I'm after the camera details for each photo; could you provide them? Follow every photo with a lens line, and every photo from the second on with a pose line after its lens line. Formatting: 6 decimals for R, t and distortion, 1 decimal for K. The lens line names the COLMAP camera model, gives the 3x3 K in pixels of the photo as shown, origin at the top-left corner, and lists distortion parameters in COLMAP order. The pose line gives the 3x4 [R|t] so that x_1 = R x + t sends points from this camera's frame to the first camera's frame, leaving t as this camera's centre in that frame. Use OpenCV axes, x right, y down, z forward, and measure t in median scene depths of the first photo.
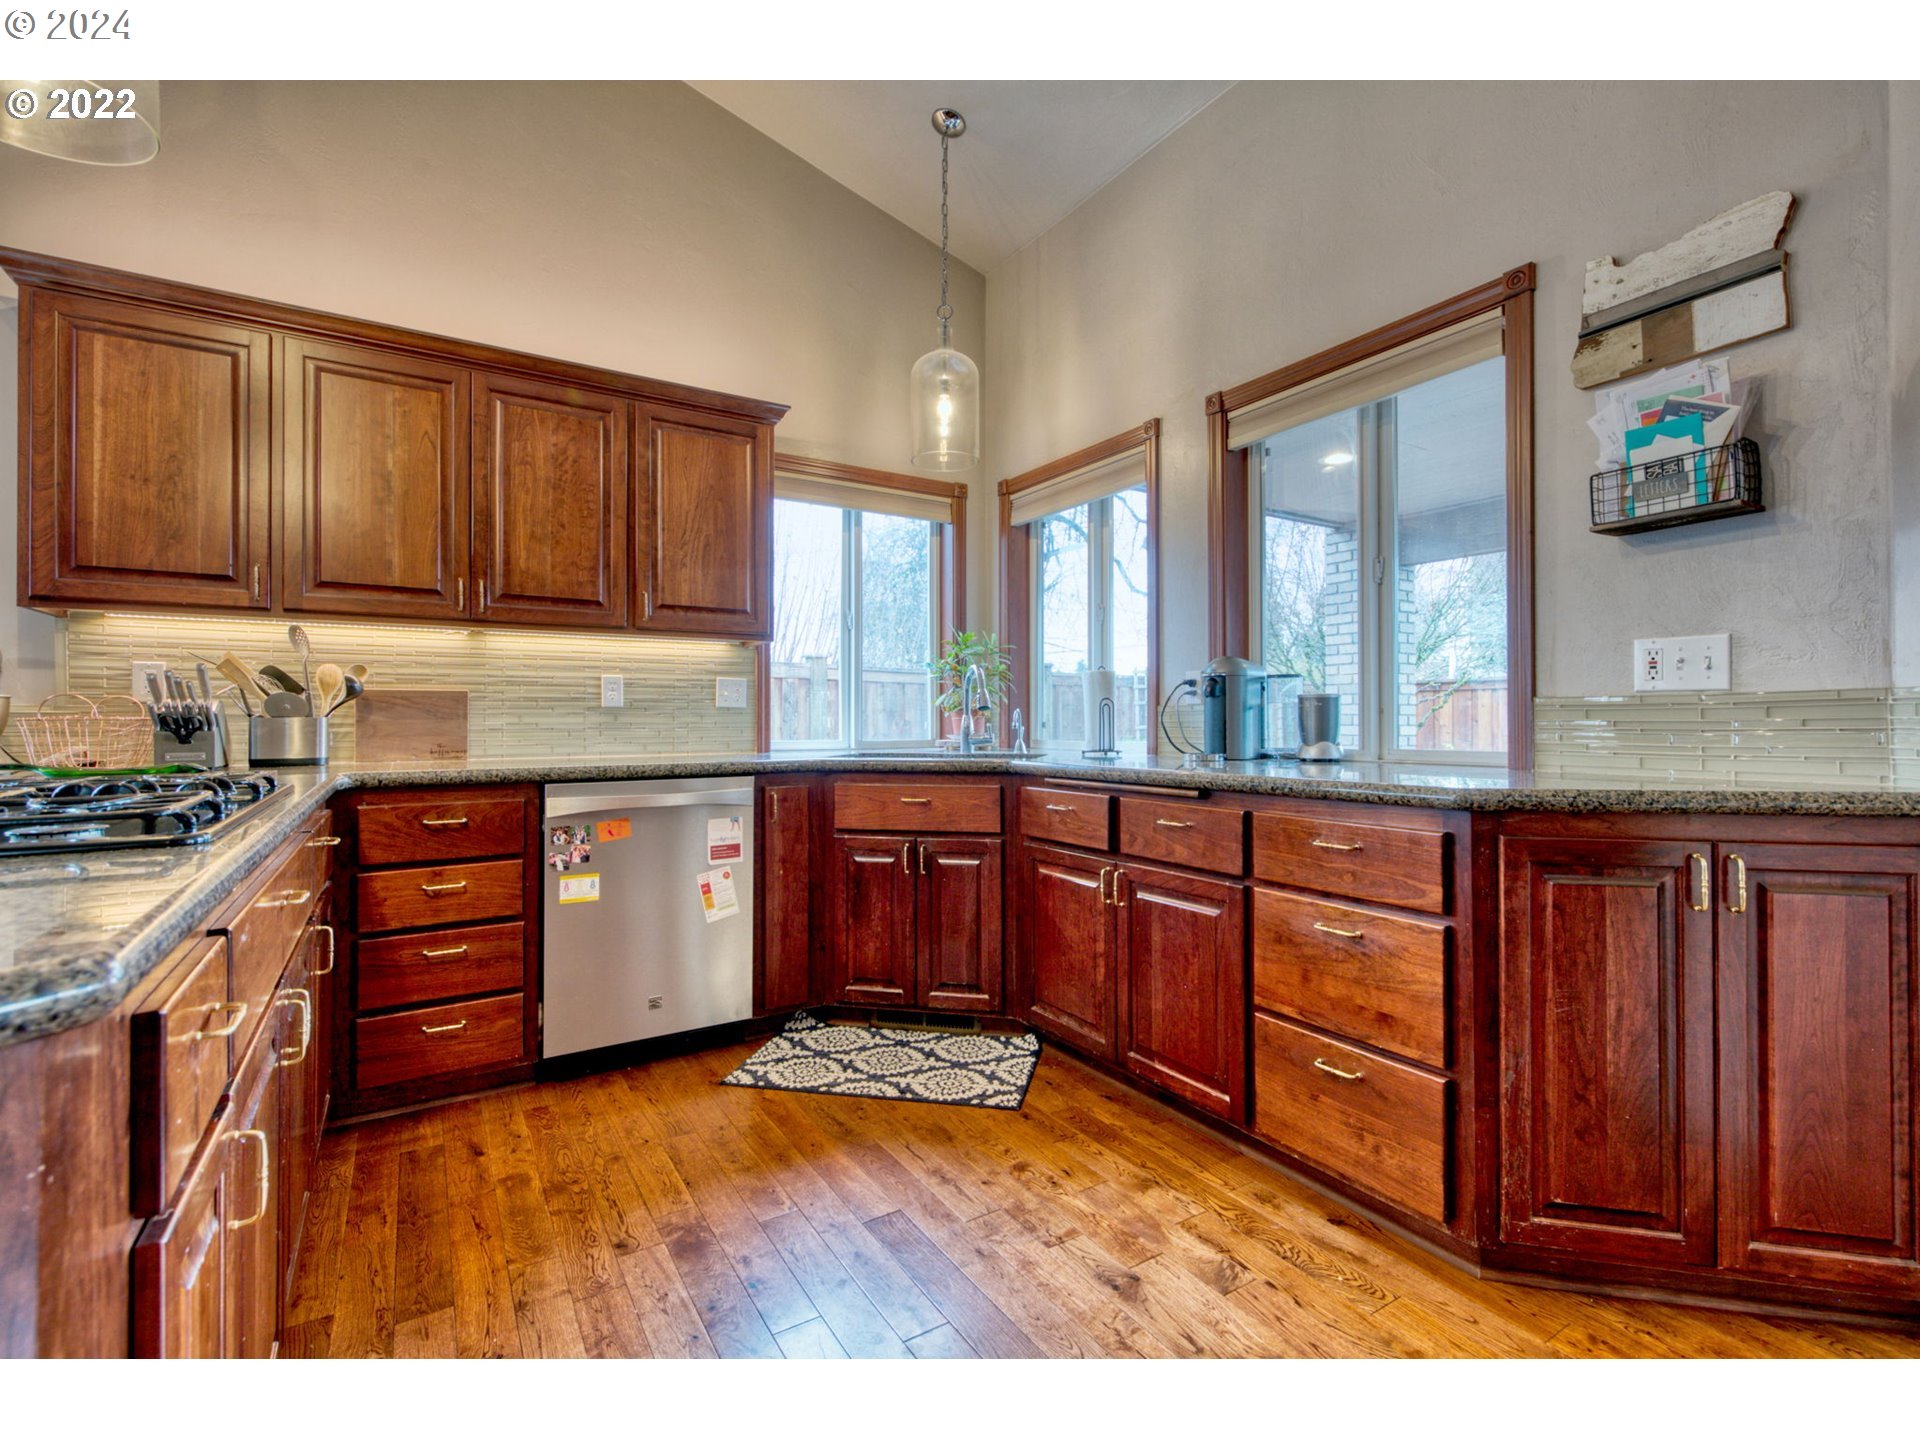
lens RADIAL K [[867.1, 0, 963.4], [0, 867.1, 717.7], [0, 0, 1]] dist [-0.000675, -0.000239]
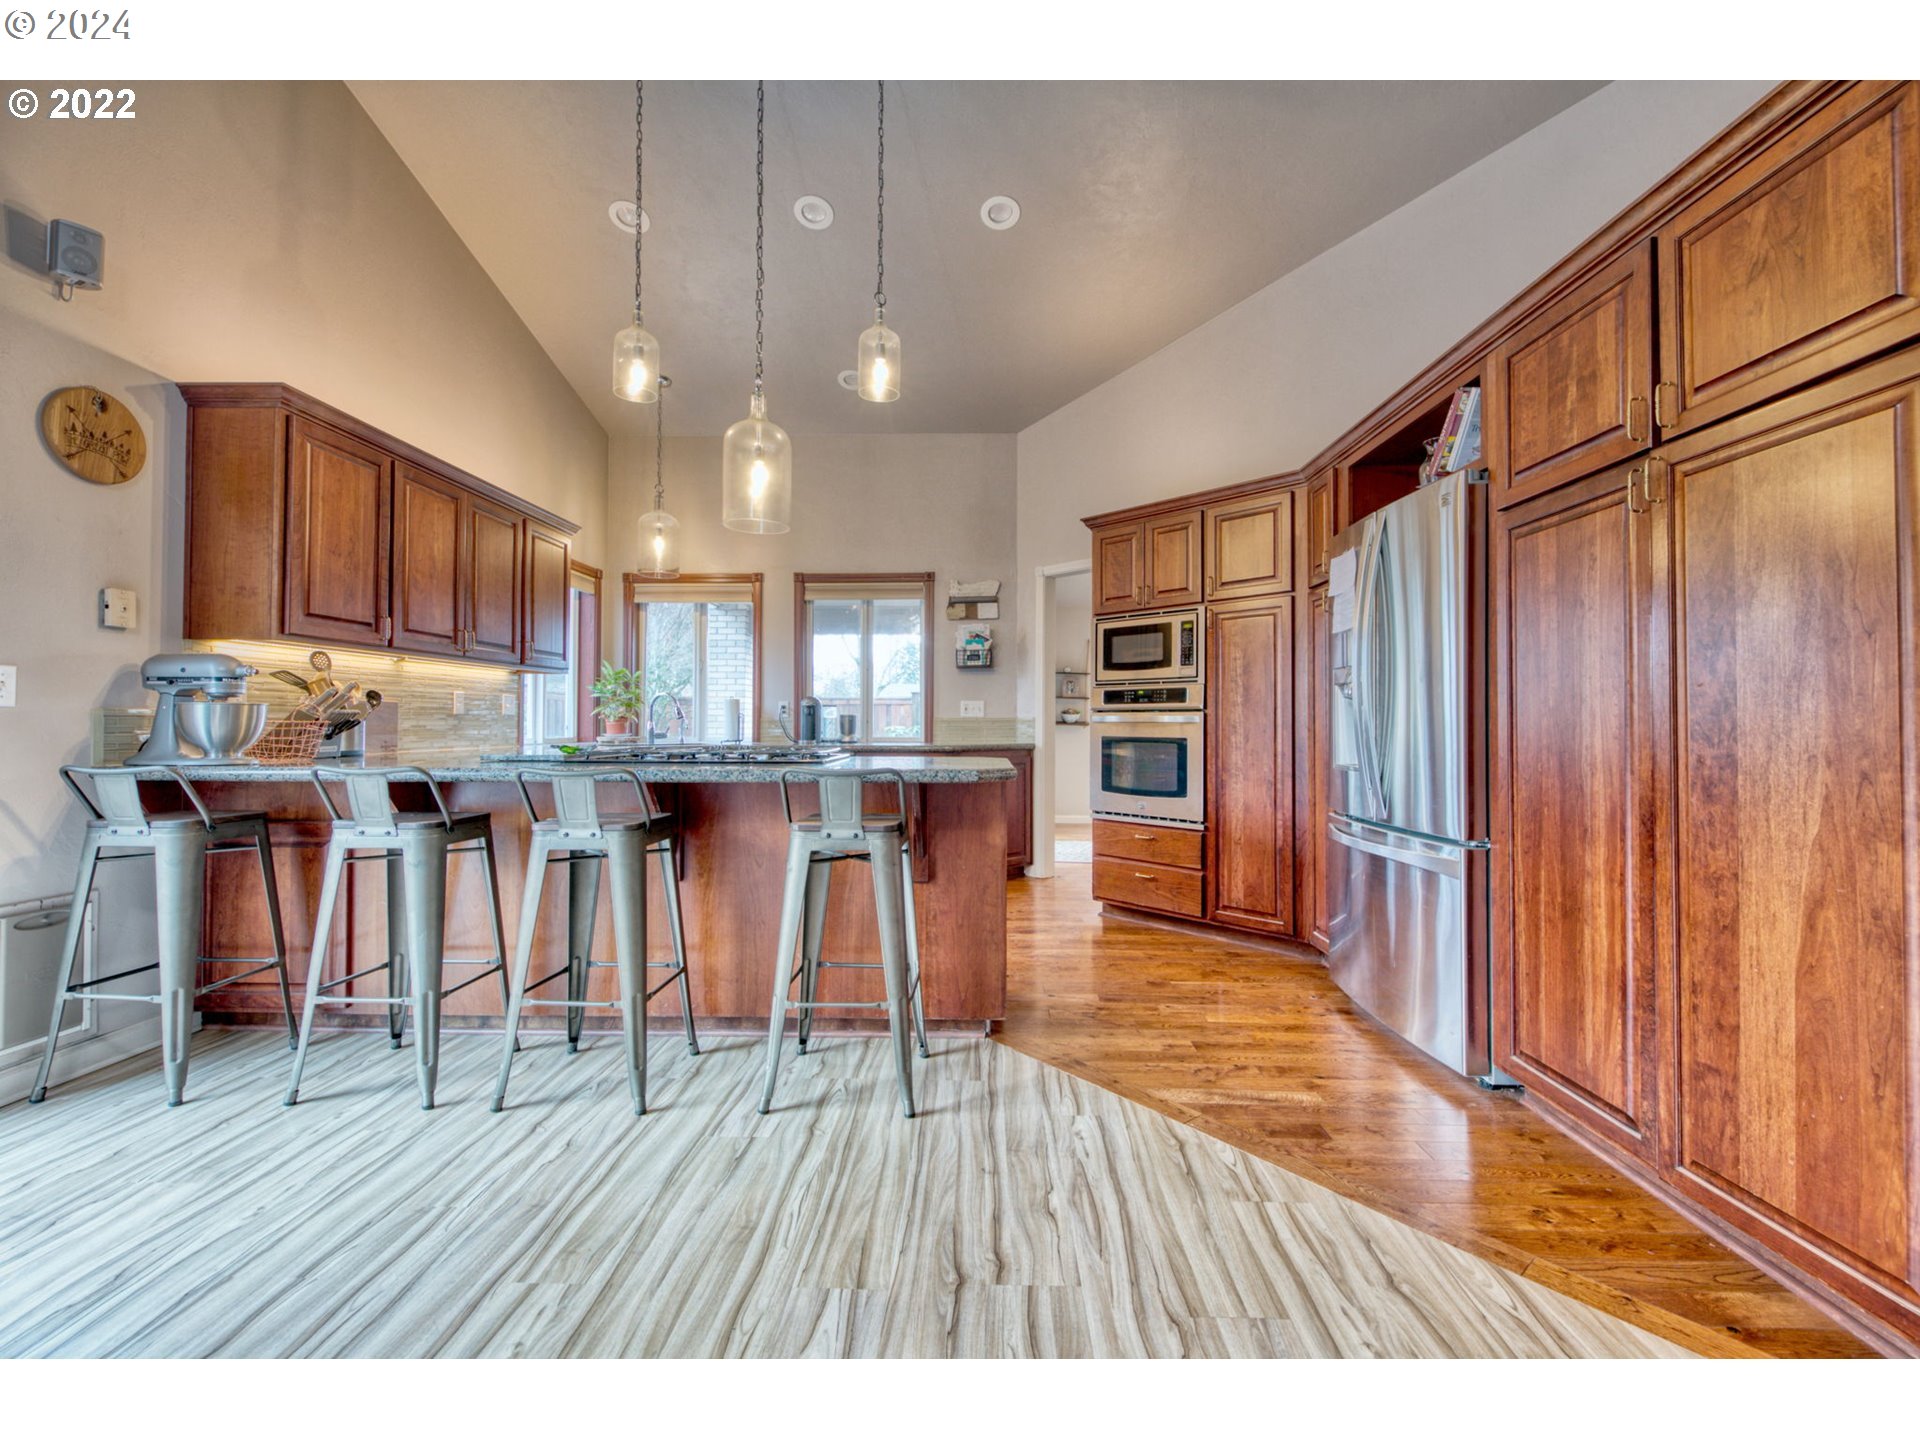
lens RADIAL K [[867.1, 0, 960.8], [0, 867.1, 716.5], [0, 0, 1]] dist [-0.000675, -0.000239]
pose [[0.567127, 0.012721, 0.823532, -1.912787], [-0.007417, 0.999919, -0.010338, 0.000966], [-0.823597, -0.000245, 0.567176, -0.841741]]
